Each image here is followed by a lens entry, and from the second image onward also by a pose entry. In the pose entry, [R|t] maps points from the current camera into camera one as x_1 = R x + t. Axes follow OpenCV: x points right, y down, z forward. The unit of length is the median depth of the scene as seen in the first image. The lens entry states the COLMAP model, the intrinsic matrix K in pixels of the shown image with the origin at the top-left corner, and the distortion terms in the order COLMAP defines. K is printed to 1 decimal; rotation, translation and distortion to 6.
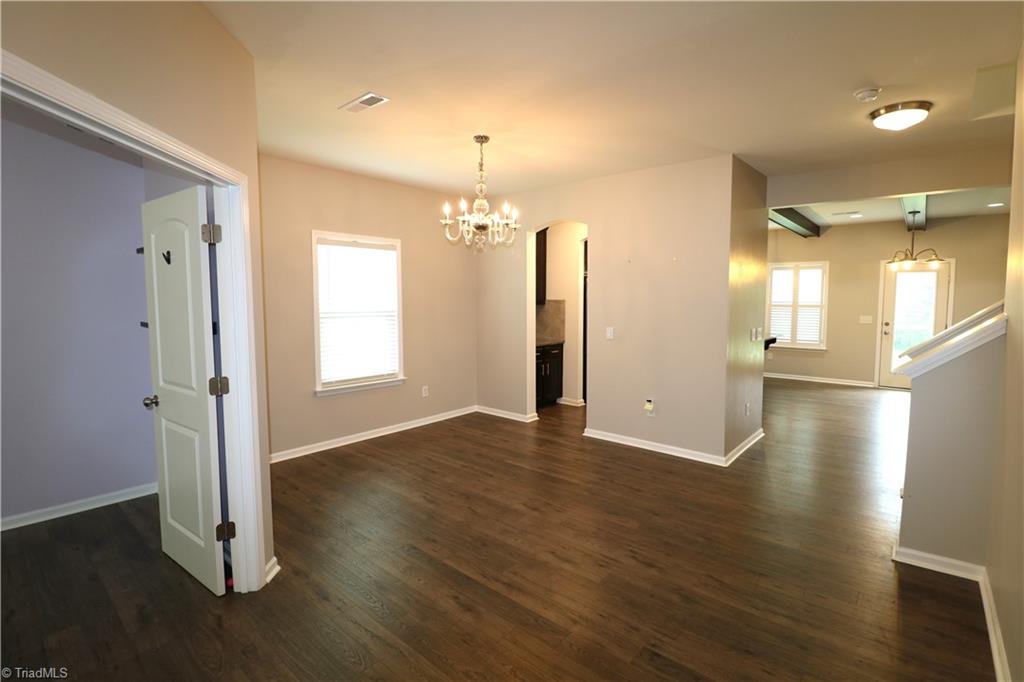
lens RADIAL K [[476.4, 0, 516.9], [0, 476.4, 327.6], [0, 0, 1]] dist [0.000963, -0.013472]
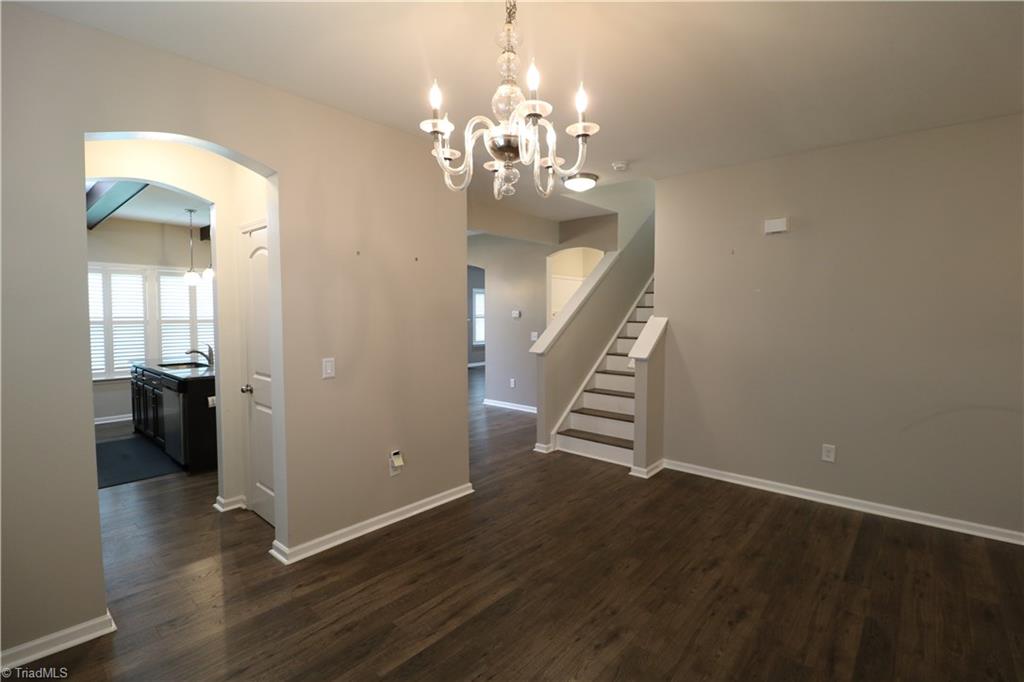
lens RADIAL K [[476.4, 0, 516.9], [0, 476.4, 327.6], [0, 0, 1]] dist [0.000963, -0.013472]
pose [[0.000909, -0.031705, 0.999497, -0.531293], [0.064584, 0.997412, 0.031580, -0.055889], [-0.997912, 0.064523, 0.002955, 0.990827]]
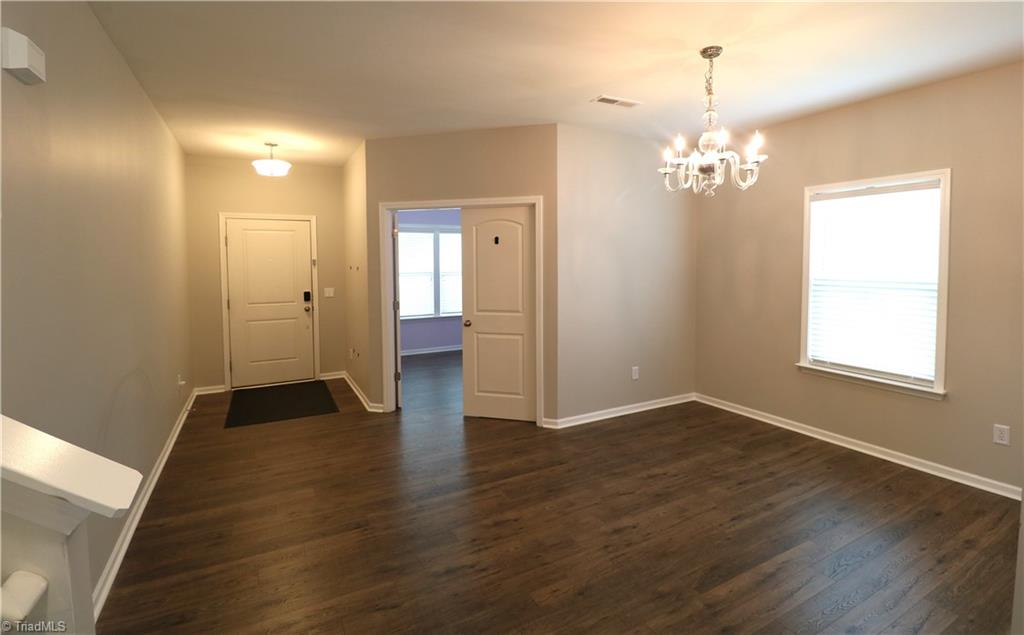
lens RADIAL K [[469.7, 0, 523.8], [0, 469.7, 282.2], [0, 0, 1]] dist [-0.002088, -0.000285]
pose [[-0.333970, 0.041273, -0.941680, 0.722838], [-0.057188, 0.996313, 0.063949, -0.062703], [0.940847, 0.075210, -0.330379, 0.971431]]
